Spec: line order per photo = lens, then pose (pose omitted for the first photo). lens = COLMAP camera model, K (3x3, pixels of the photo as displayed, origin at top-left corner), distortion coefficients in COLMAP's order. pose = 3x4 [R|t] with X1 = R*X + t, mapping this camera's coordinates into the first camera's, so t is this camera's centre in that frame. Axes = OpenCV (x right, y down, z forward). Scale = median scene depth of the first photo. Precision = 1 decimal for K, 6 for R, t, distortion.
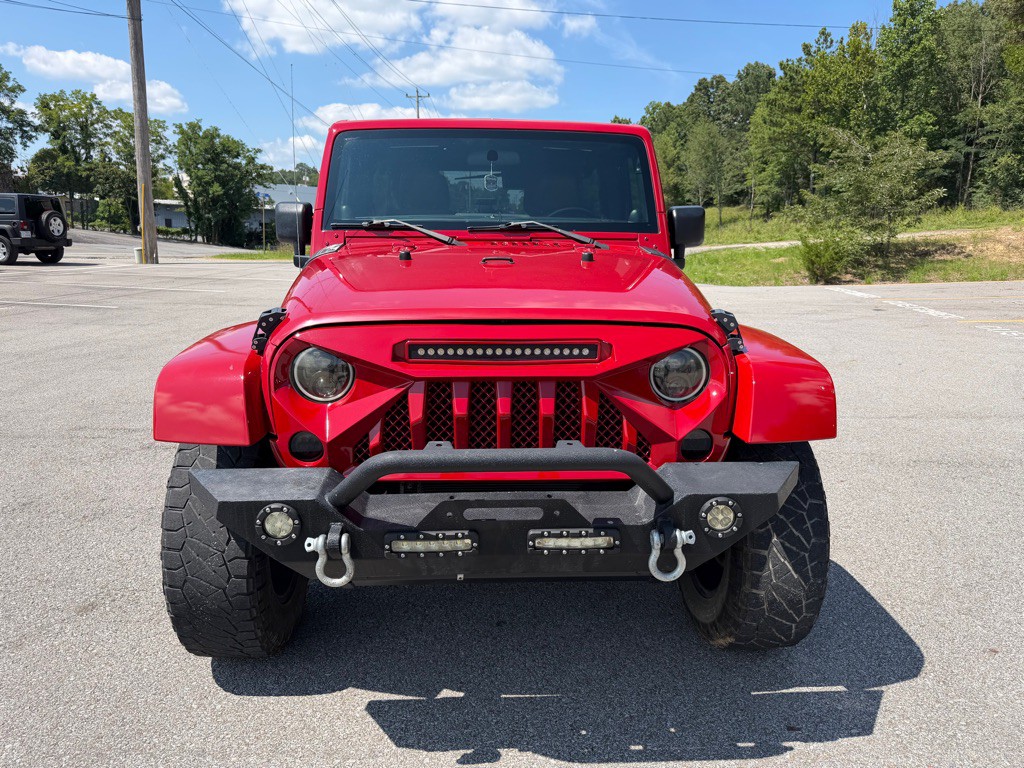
lens RADIAL K [[738.0, 0, 509.1], [0, 738.0, 382.3], [0, 0, 1]] dist [0.017045, -0.021917]
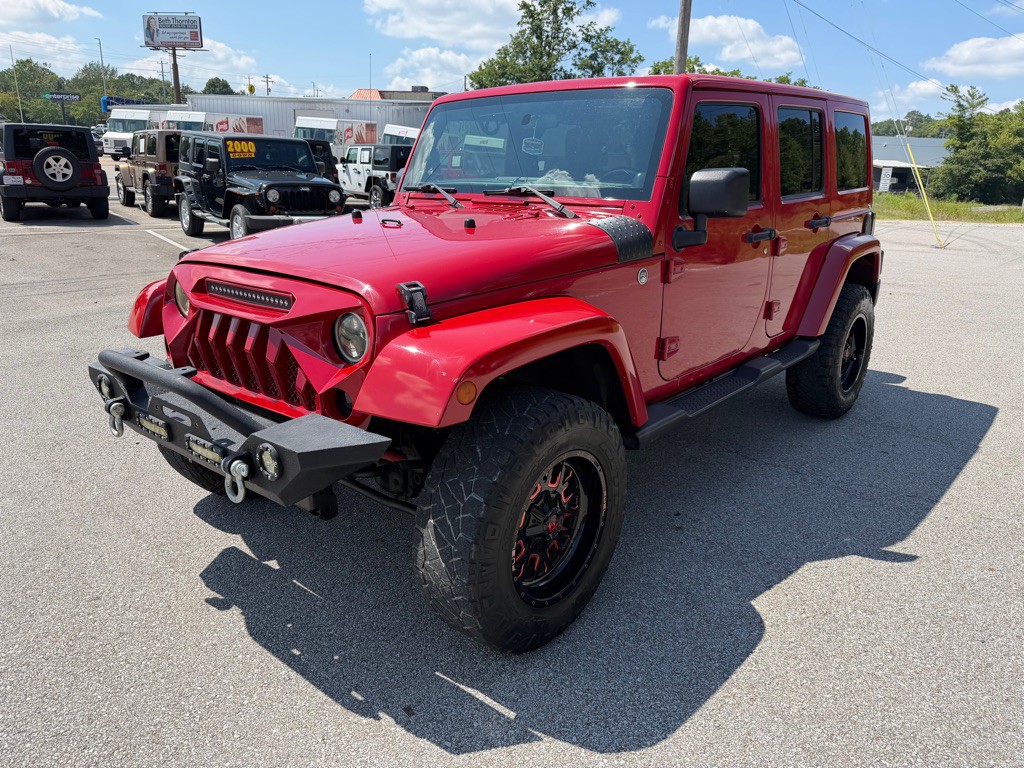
lens RADIAL K [[738.0, 0, 521.1], [0, 738.0, 387.1], [0, 0, 1]] dist [0.017045, -0.021917]
pose [[0.727184, 0.193413, -0.658631, 0.737492], [-0.150939, 0.981055, 0.121446, -0.069459], [0.669642, 0.011100, 0.742601, 0.249577]]
